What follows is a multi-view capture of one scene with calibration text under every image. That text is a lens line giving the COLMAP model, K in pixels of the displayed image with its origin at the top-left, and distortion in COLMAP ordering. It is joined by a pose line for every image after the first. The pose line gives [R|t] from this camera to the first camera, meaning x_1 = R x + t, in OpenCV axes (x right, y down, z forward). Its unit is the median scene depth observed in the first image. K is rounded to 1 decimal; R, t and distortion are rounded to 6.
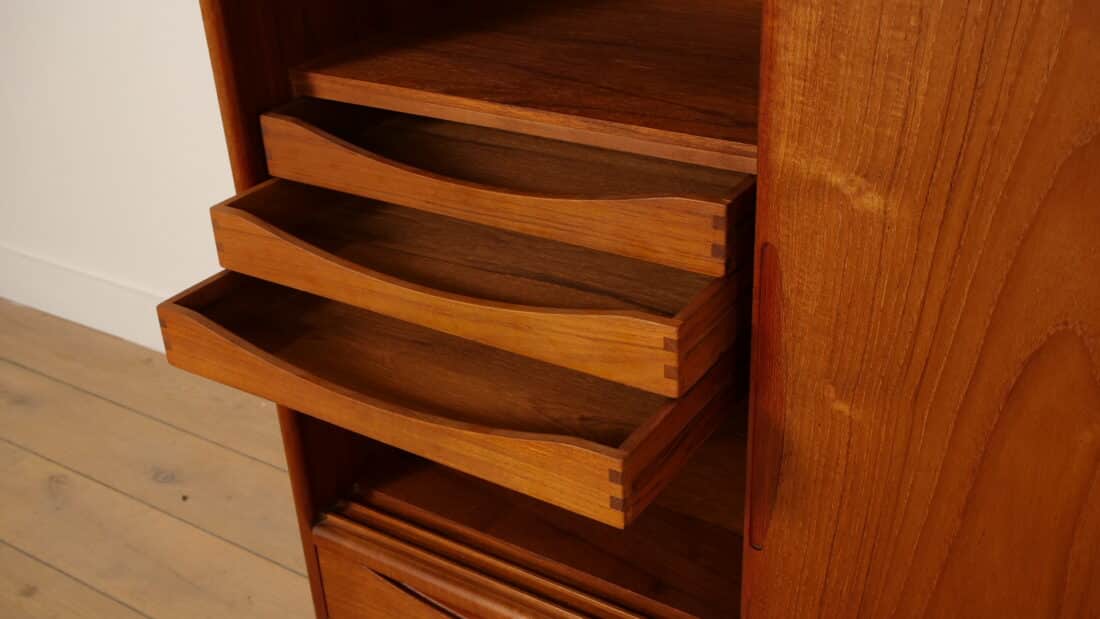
lens RADIAL K [[1145.7, 0, 547.2], [0, 1145.7, 314.1], [0, 0, 1]] dist [-0.024816, 0.000000]
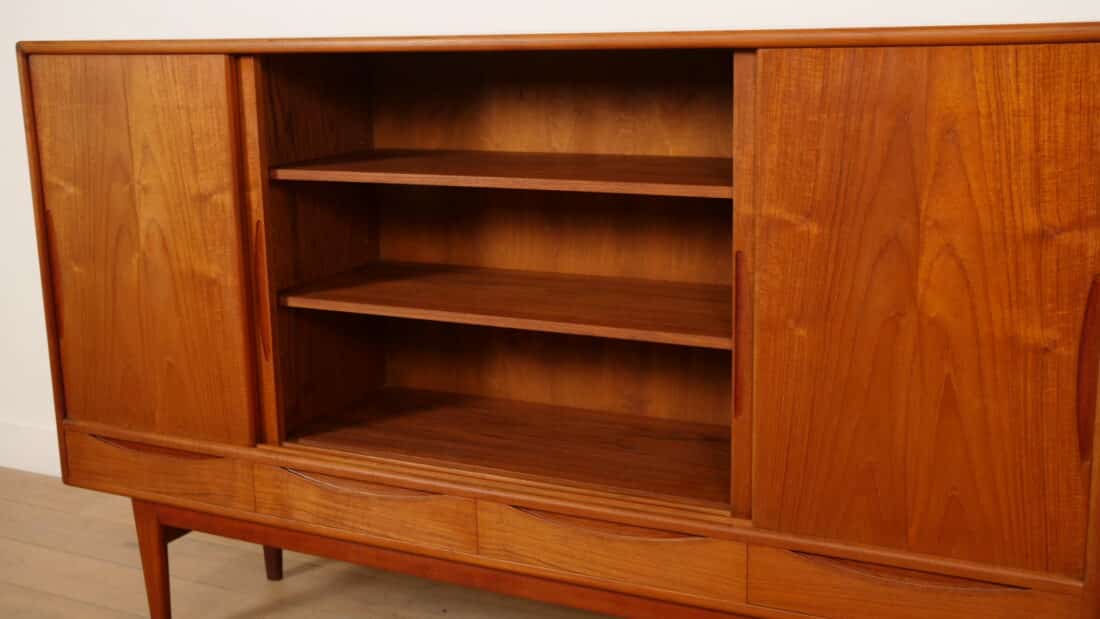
lens RADIAL K [[1250.3, 0, 567.7], [0, 1250.3, 309.7], [0, 0, 1]] dist [0.004090, 0.000000]
pose [[0.994678, 0.011951, 0.102341, 1.225623], [0.015701, 0.964069, -0.265189, 1.084530], [-0.101833, 0.265384, 0.958750, -2.190906]]
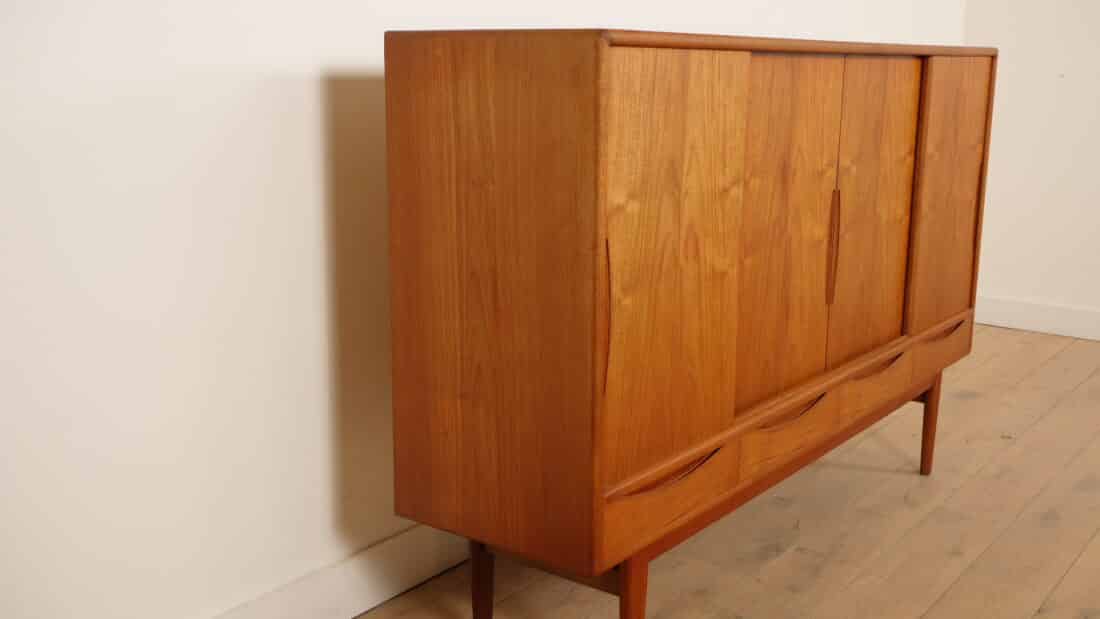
lens RADIAL K [[1145.7, 0, 539.3], [0, 1145.7, 319.5], [0, 0, 1]] dist [-0.024816, 0.000000]
pose [[0.116534, -0.166983, 0.979049, -2.232644], [0.451388, 0.886980, 0.097552, -0.210494], [-0.884686, 0.430562, 0.178737, 0.797393]]
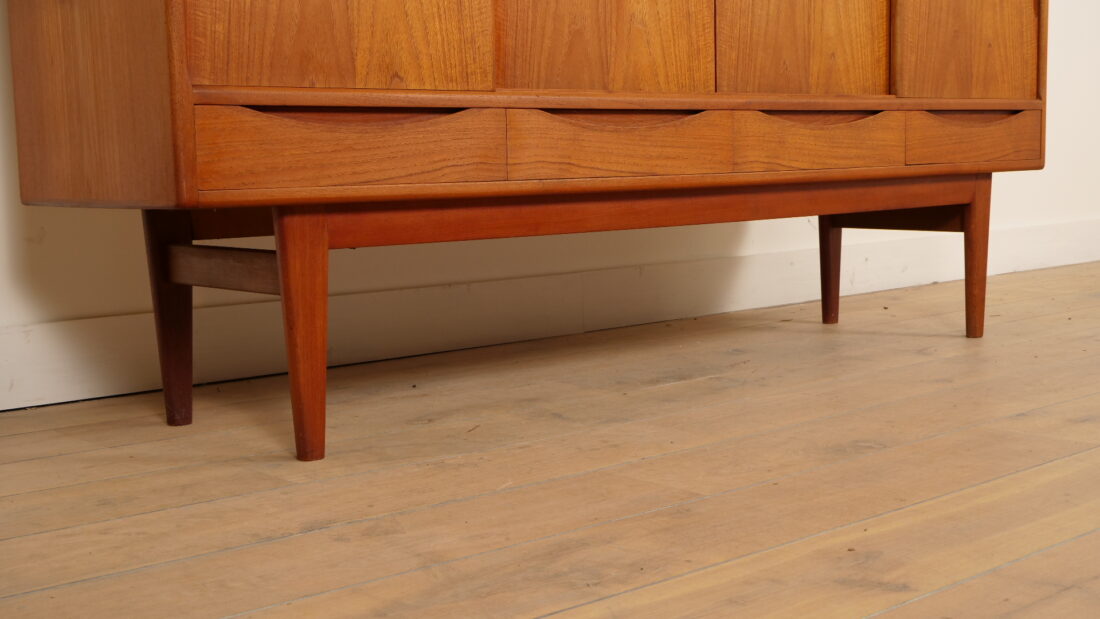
lens RADIAL K [[1398.9, 0, 537.2], [0, 1398.9, 330.6], [0, 0, 1]] dist [0.019829, 0.000000]
pose [[0.303589, -0.075485, 0.949808, -1.730908], [0.447491, 0.891370, -0.072192, 1.197460], [-0.841181, 0.446947, 0.304389, 0.344480]]
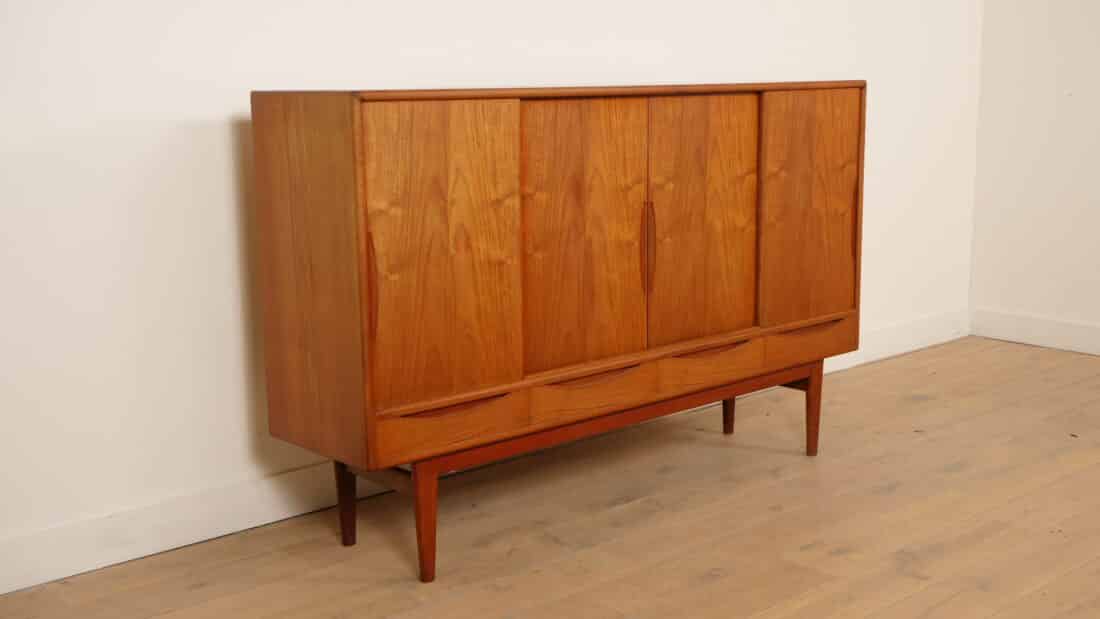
lens RADIAL K [[1271.1, 0, 548.1], [0, 1271.1, 306.1], [0, 0, 1]] dist [0.024580, 0.000000]
pose [[0.299599, -0.123403, 0.946051, -3.395747], [0.441911, 0.896765, -0.022972, 0.480443], [-0.845550, 0.424953, 0.323203, -0.615691]]
